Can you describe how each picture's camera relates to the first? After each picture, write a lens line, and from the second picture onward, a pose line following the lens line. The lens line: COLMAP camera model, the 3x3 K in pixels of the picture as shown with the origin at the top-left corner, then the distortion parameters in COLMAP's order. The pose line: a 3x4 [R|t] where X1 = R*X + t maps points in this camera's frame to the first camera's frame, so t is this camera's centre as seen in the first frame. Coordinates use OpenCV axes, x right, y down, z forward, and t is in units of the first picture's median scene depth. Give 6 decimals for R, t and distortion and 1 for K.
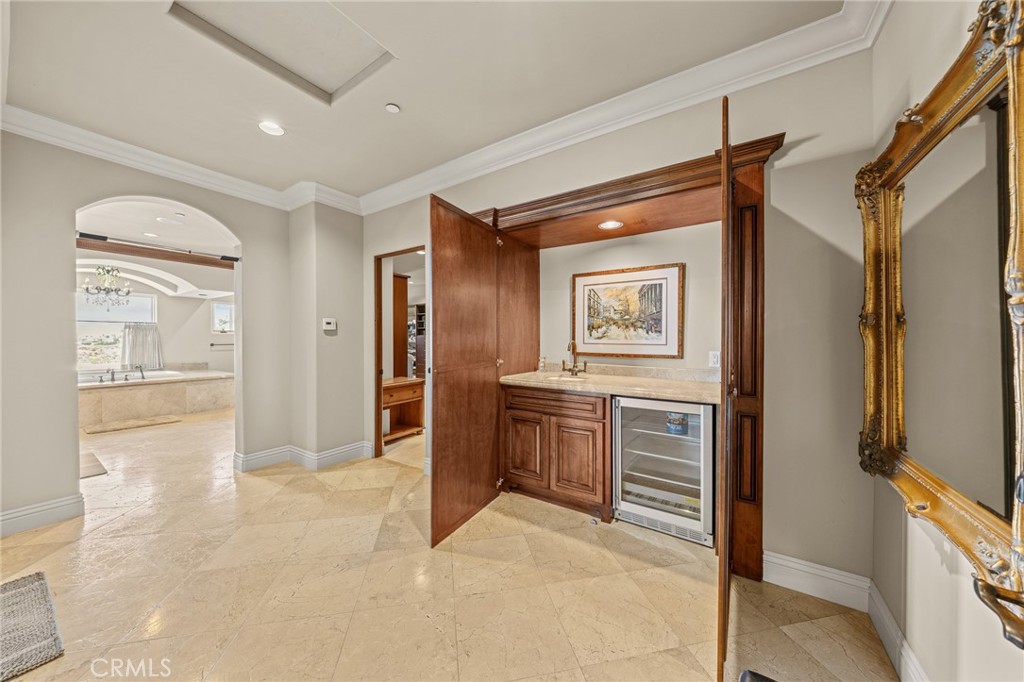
lens RADIAL K [[344.5, 0, 512.4], [0, 344.5, 338.3], [0, 0, 1]] dist [-0.011532, 0.000168]
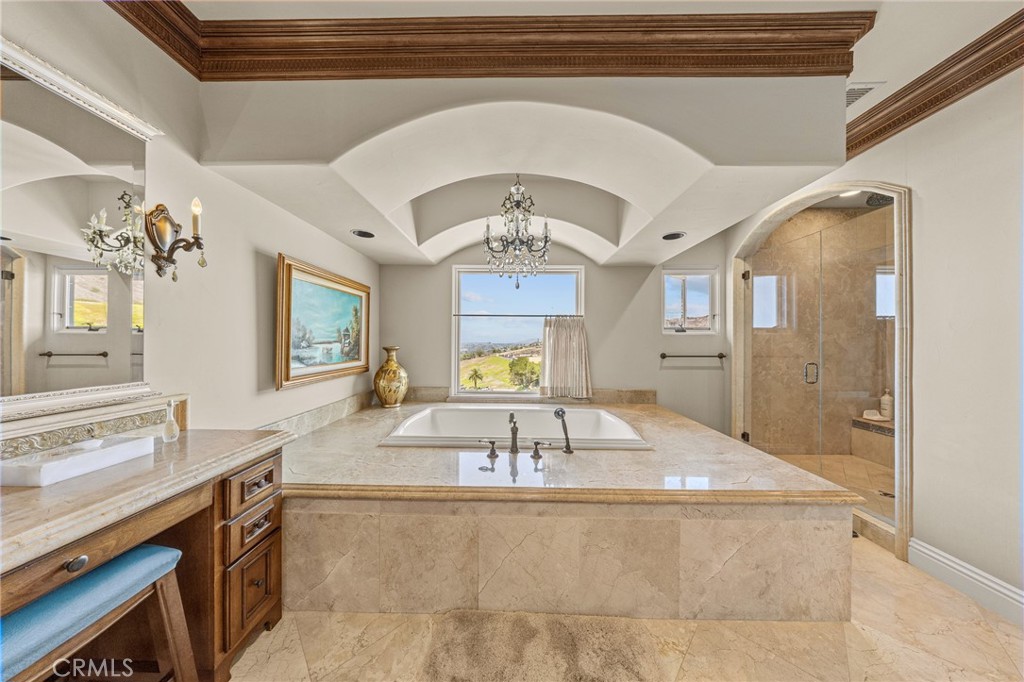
lens RADIAL K [[297.5, 0, 515.4], [0, 297.5, 338.8], [0, 0, 1]] dist [-0.007403, 0.000117]
pose [[0.551350, -0.003425, -0.834267, -1.363791], [-0.005220, 0.999958, -0.007556, -0.003377], [0.834258, 0.008521, 0.551309, 1.242215]]
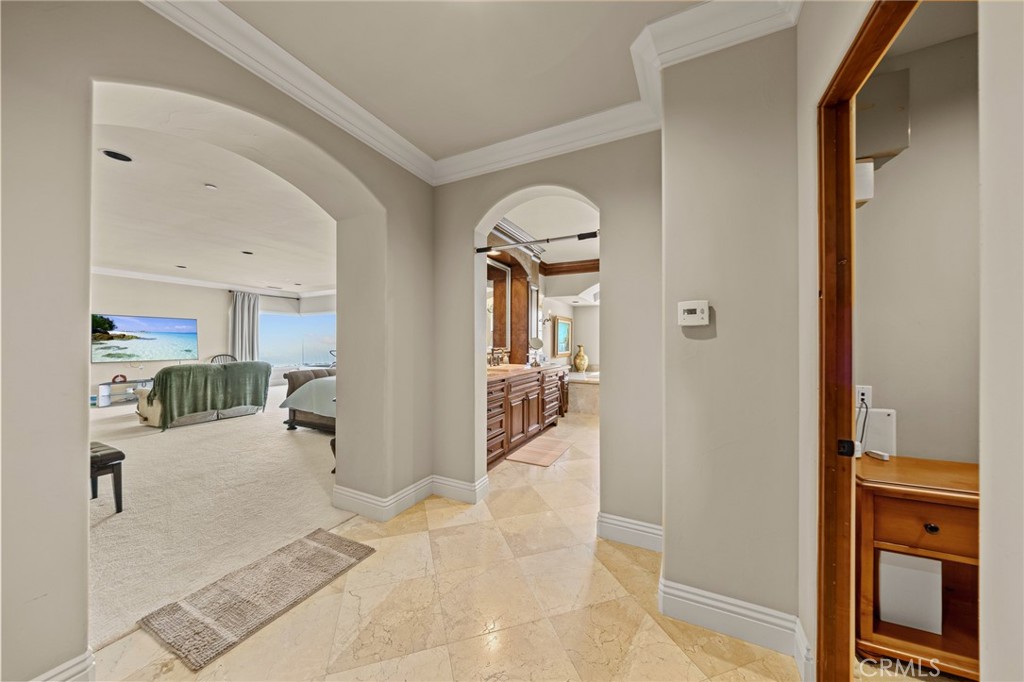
lens RADIAL K [[344.5, 0, 507.2], [0, 344.5, 341.5], [0, 0, 1]] dist [-0.011532, 0.000168]
pose [[0.112233, -0.002177, -0.993680, -0.104453], [-0.002072, 0.999995, -0.002425, -0.002274], [0.993680, 0.002331, 0.112228, 0.684727]]
